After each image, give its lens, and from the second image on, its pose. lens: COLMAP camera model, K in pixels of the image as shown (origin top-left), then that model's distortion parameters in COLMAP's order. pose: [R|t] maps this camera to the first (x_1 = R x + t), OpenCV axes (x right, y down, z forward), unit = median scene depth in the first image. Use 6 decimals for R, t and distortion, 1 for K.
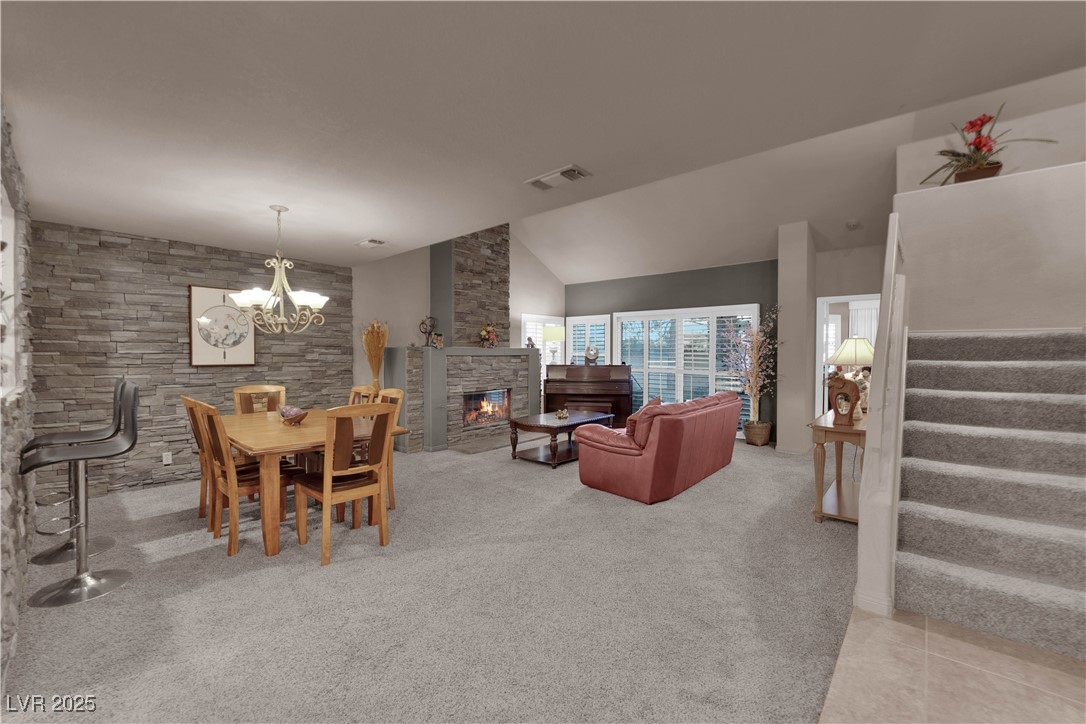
lens RADIAL K [[435.0, 0, 542.3], [0, 435.0, 359.7], [0, 0, 1]] dist [-0.002219, -0.007706]
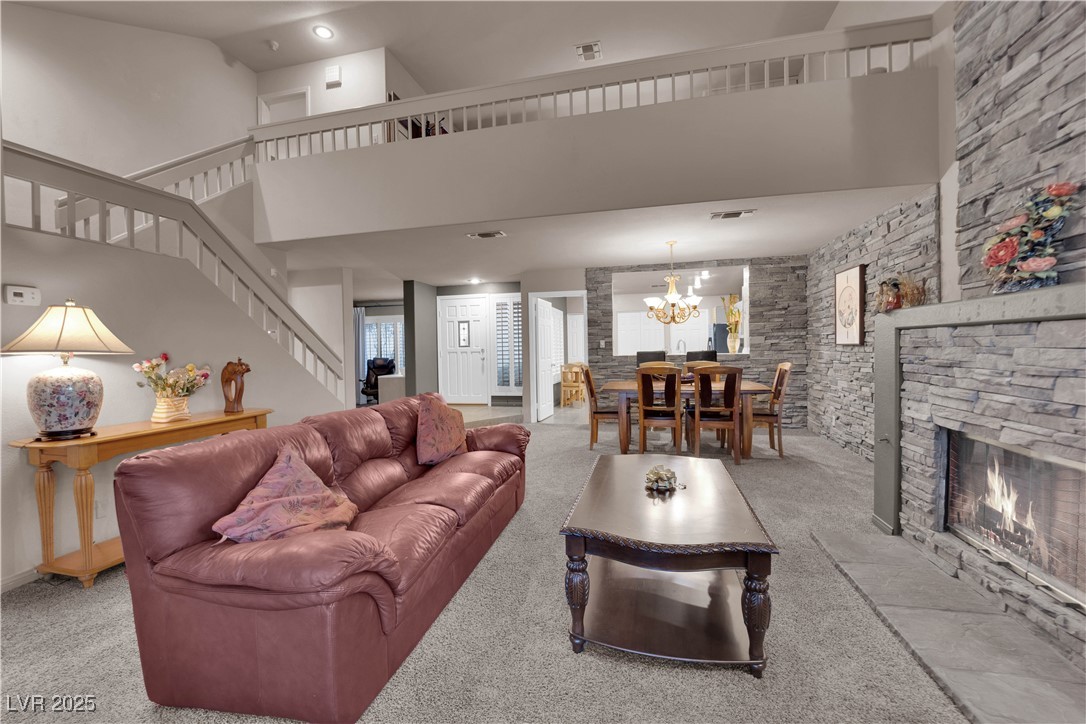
lens RADIAL K [[435.0, 0, 542.3], [0, 435.0, 359.7], [0, 0, 1]] dist [-0.002219, -0.007706]
pose [[-0.881480, 0.026011, -0.471505, 0.274196], [0.009110, 0.999233, 0.038093, 0.002329], [0.472134, 0.029283, -0.881040, 1.101109]]
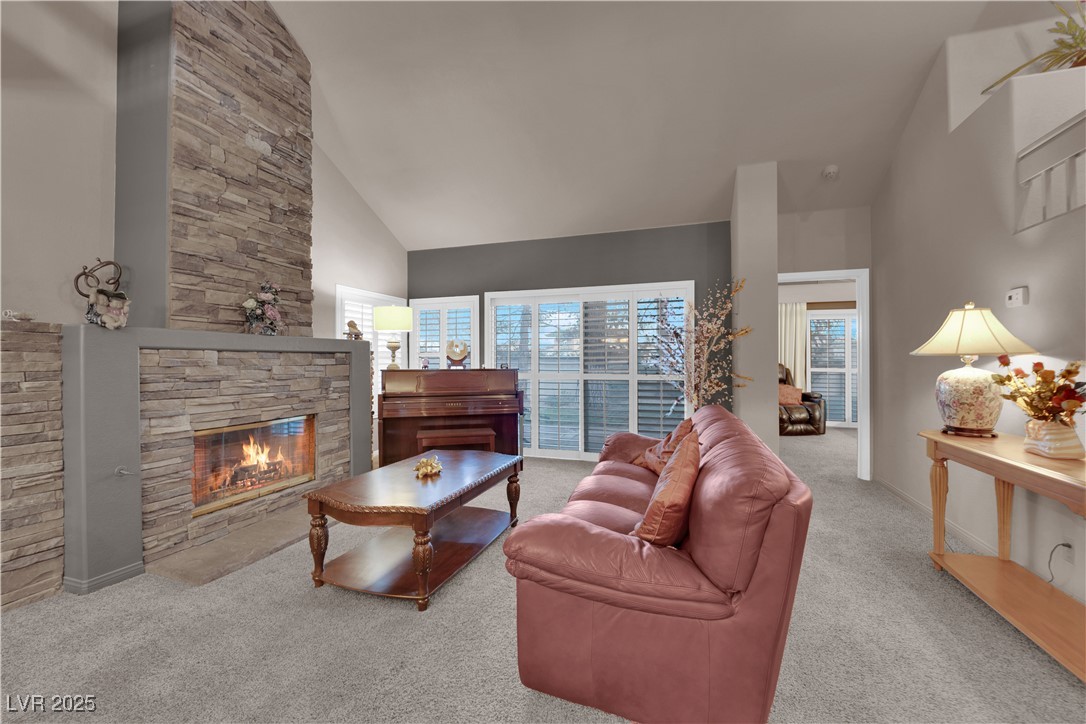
lens RADIAL K [[435.0, 0, 542.3], [0, 435.0, 359.7], [0, 0, 1]] dist [-0.002219, -0.007706]
pose [[0.922563, -0.003867, 0.385827, -0.021268], [0.011768, 0.999767, -0.018121, 0.013397], [-0.385667, 0.021258, 0.922393, 0.424070]]
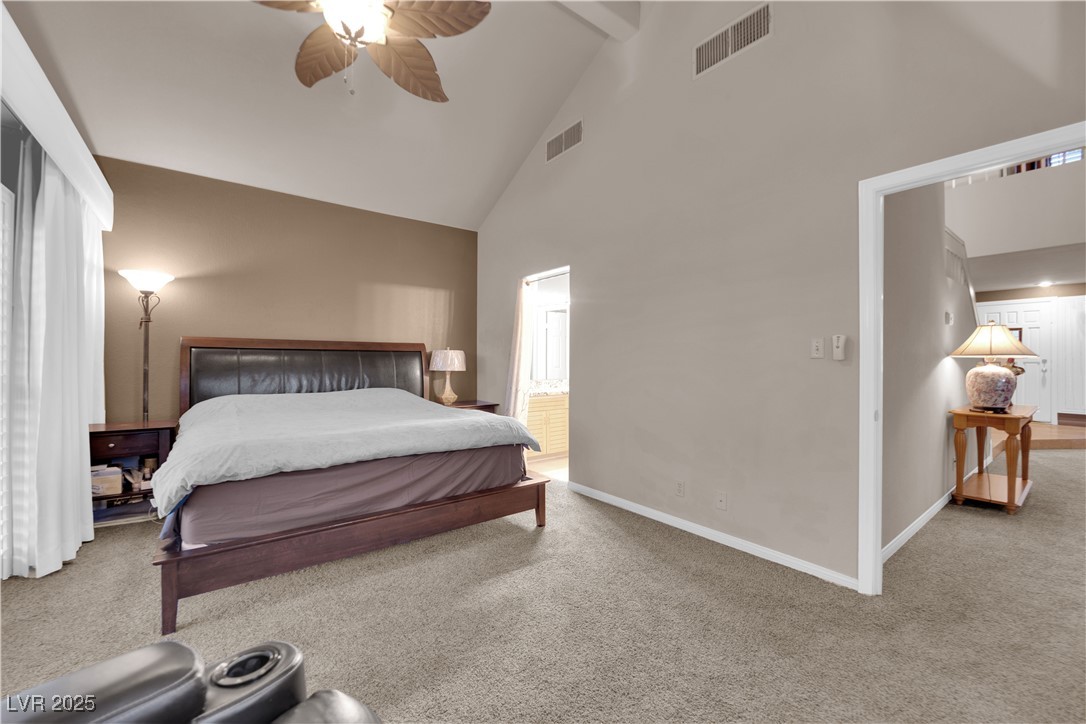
lens RADIAL K [[435.0, 0, 542.3], [0, 435.0, 359.7], [0, 0, 1]] dist [-0.002219, -0.007706]
pose [[-0.982354, -0.004489, 0.186975, 0.882337], [-0.002391, 0.999932, 0.011443, 0.009081], [-0.187013, 0.010793, -0.982298, 1.217819]]
